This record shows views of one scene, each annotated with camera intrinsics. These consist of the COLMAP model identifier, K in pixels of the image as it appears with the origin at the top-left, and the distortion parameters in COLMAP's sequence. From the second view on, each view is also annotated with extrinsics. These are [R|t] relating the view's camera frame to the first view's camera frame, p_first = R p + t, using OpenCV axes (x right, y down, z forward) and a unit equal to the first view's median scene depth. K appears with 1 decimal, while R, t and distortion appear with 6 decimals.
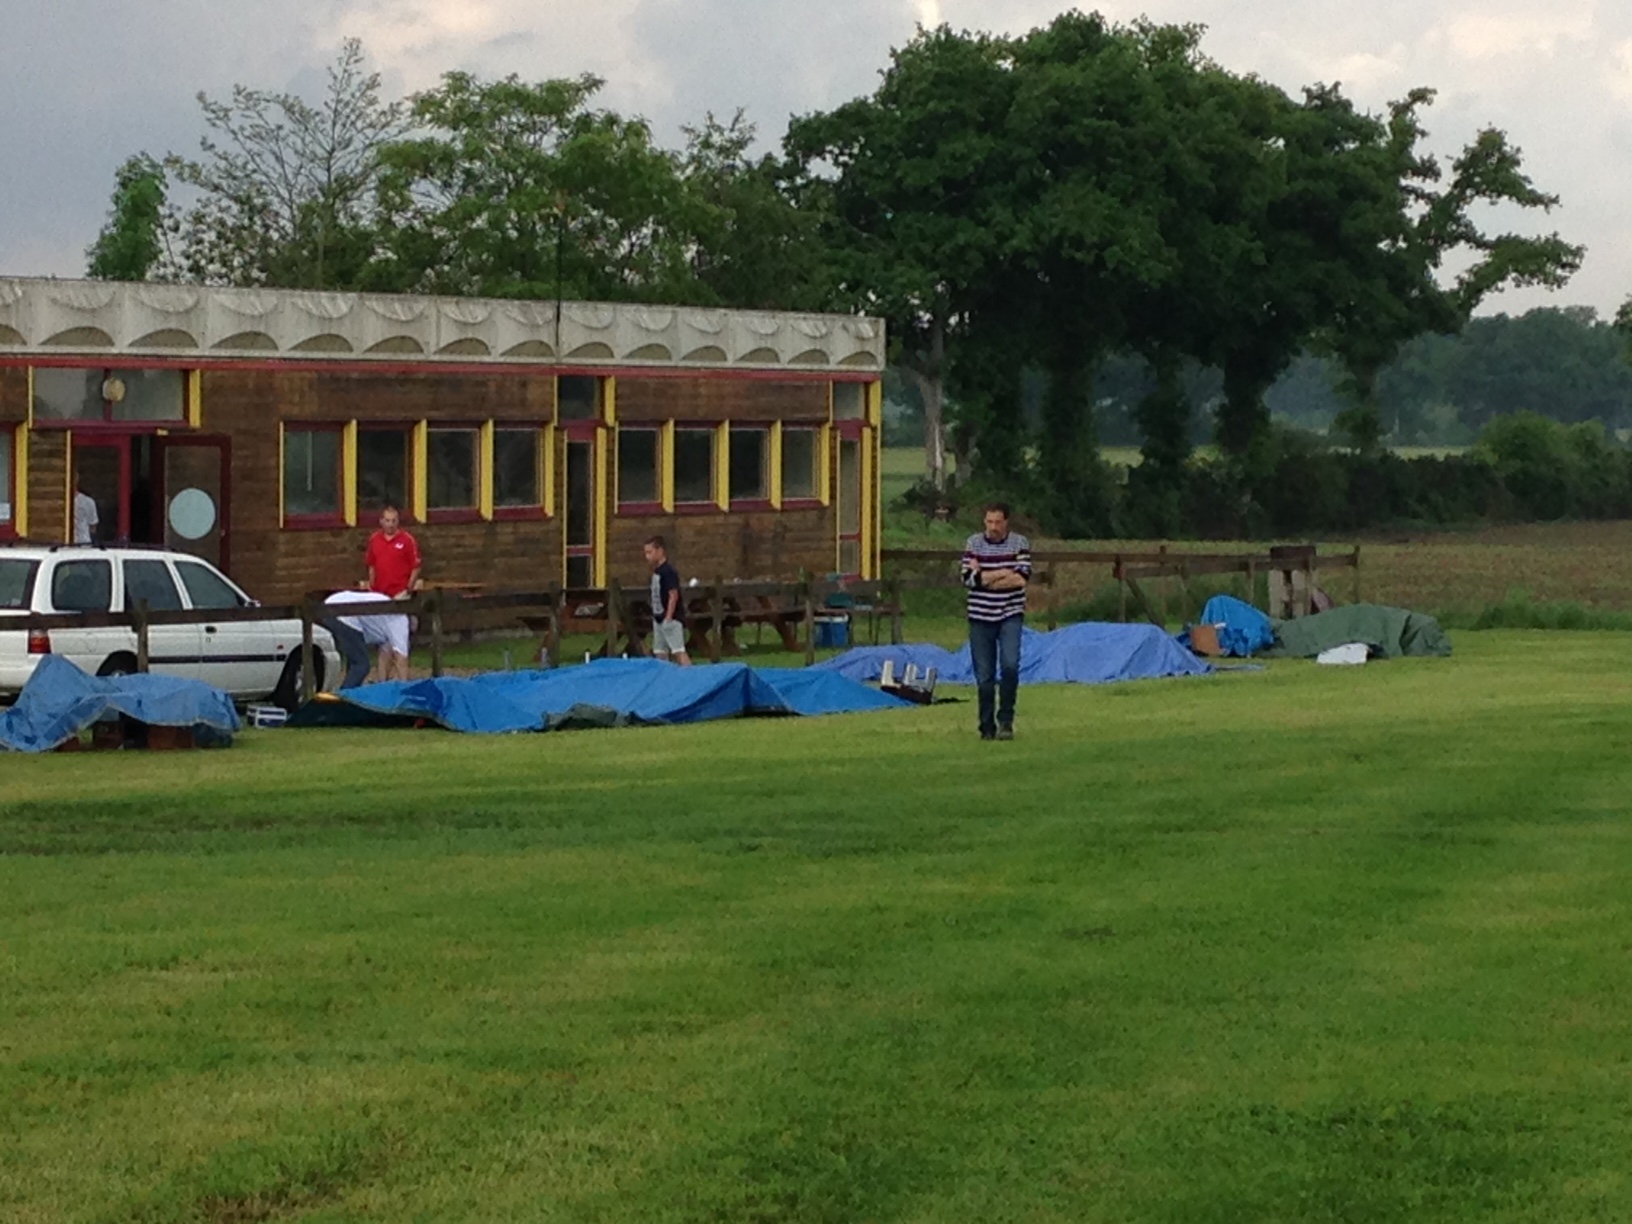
lens RADIAL K [[4914.9, 0, 816.0], [0, 4914.9, 612.0], [0, 0, 1]] dist [-1.169156, 41.598091]
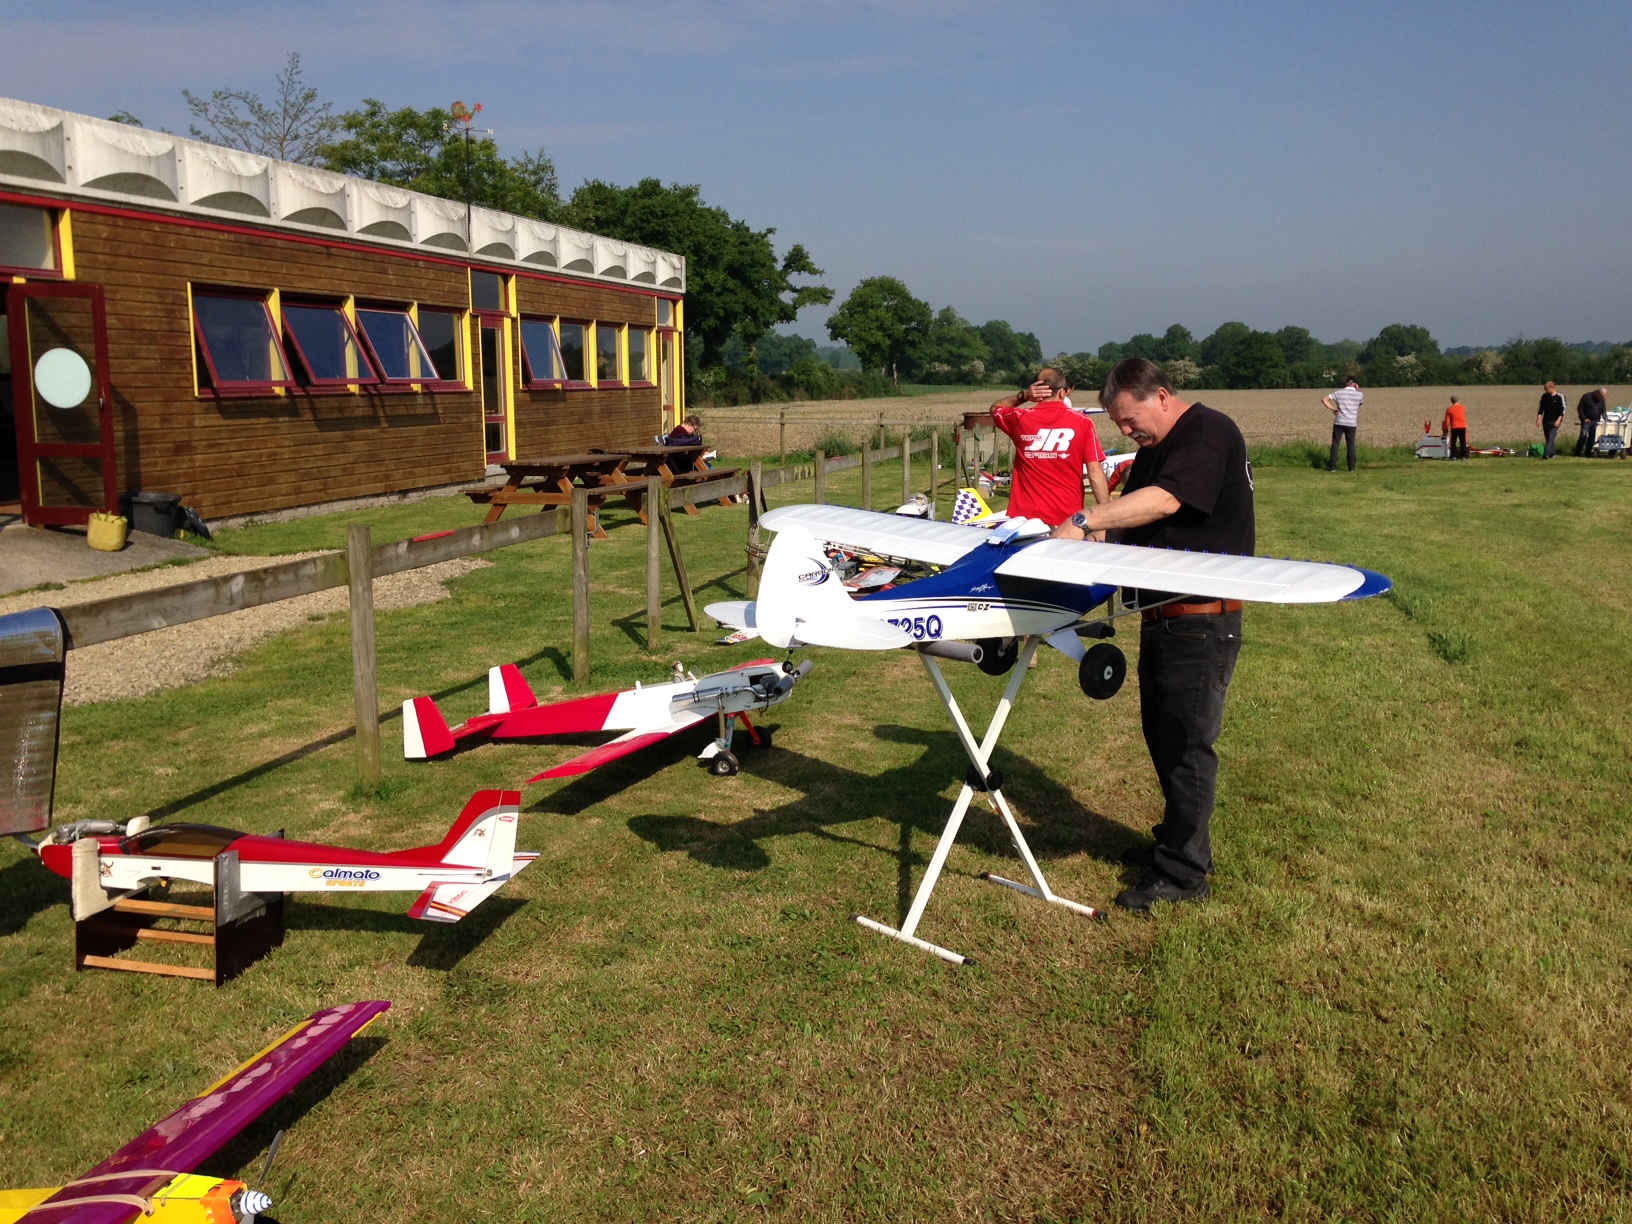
lens RADIAL K [[1532.0, 0, 816.0], [0, 1532.0, 612.0], [0, 0, 1]] dist [0.204305, -0.323139]
pose [[0.981203, -0.028409, 0.190874, -0.040190], [0.005719, 0.992951, 0.118384, -0.008837], [-0.192892, -0.115067, 0.974450, 0.537779]]
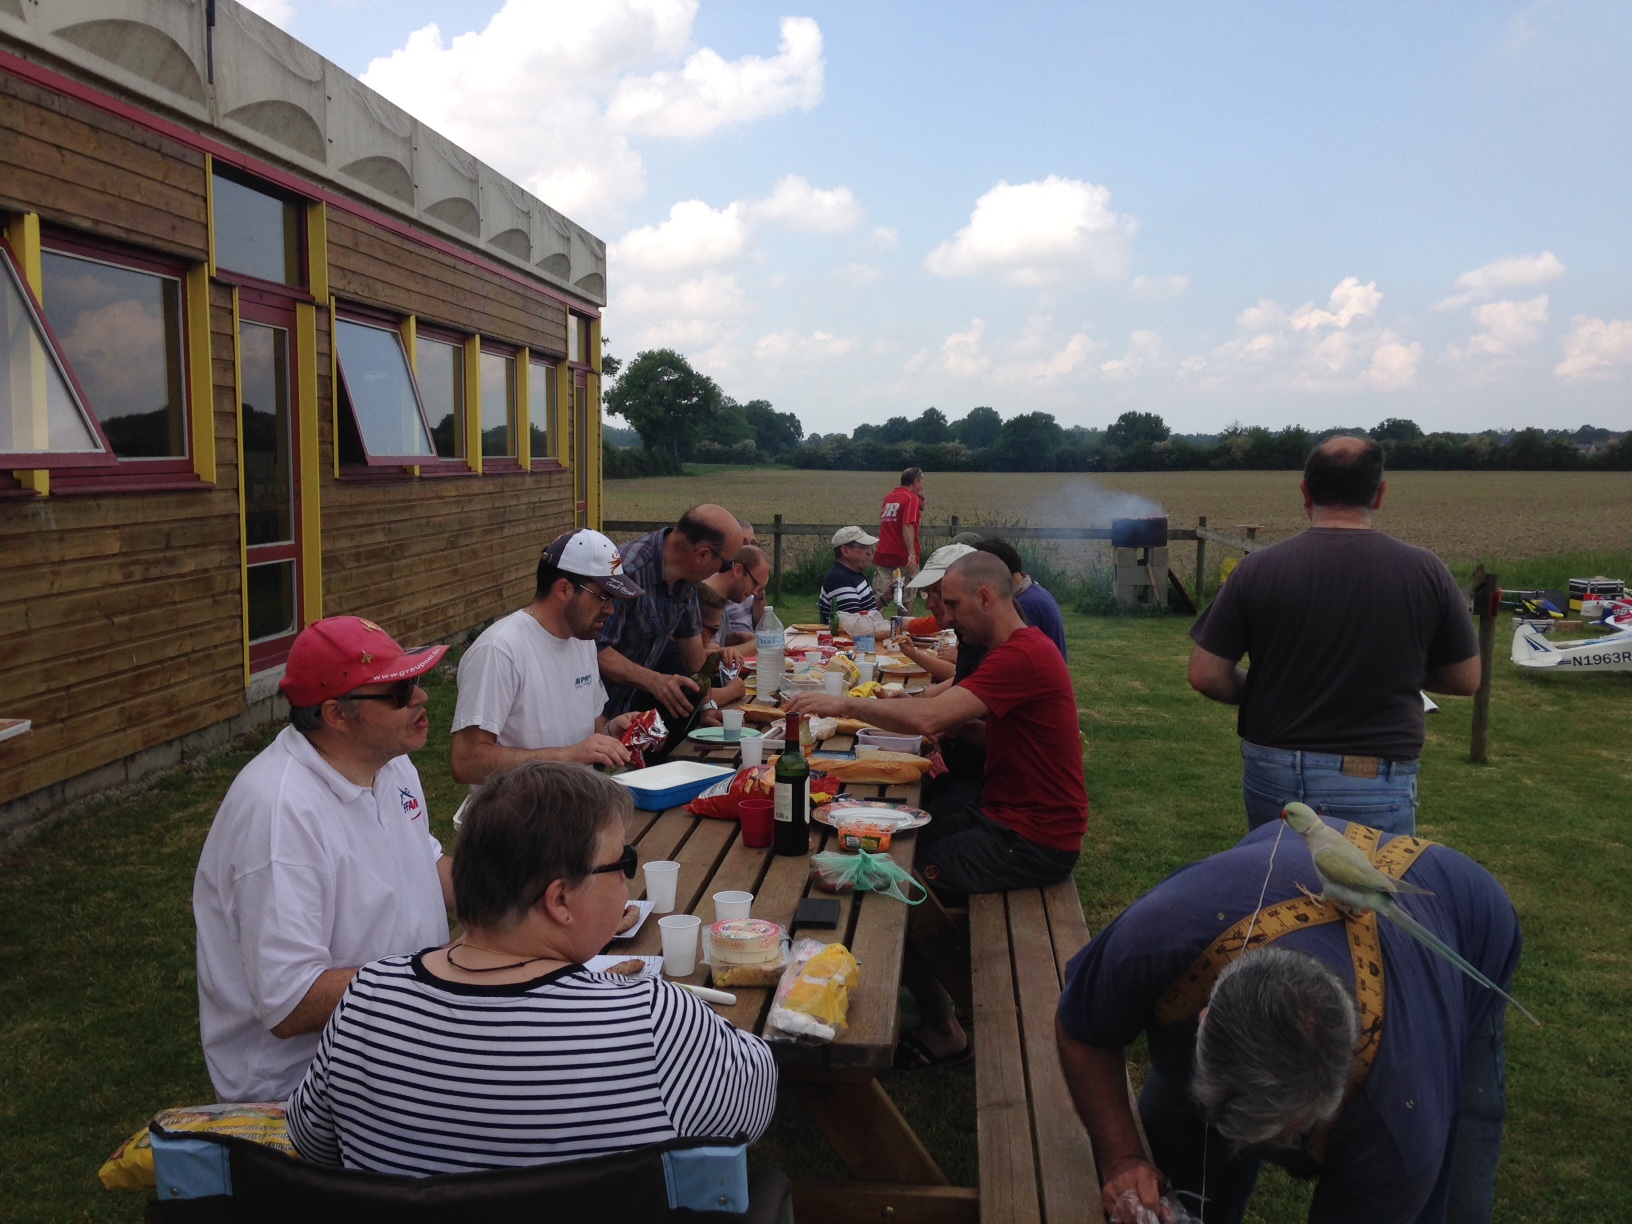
lens RADIAL K [[1532.0, 0, 816.0], [0, 1532.0, 612.0], [0, 0, 1]] dist [0.204305, -0.323139]
pose [[0.938087, -0.027326, 0.345319, -0.046311], [0.003460, 0.997573, 0.069543, -0.015637], [-0.346381, -0.064042, 0.935905, 0.752825]]
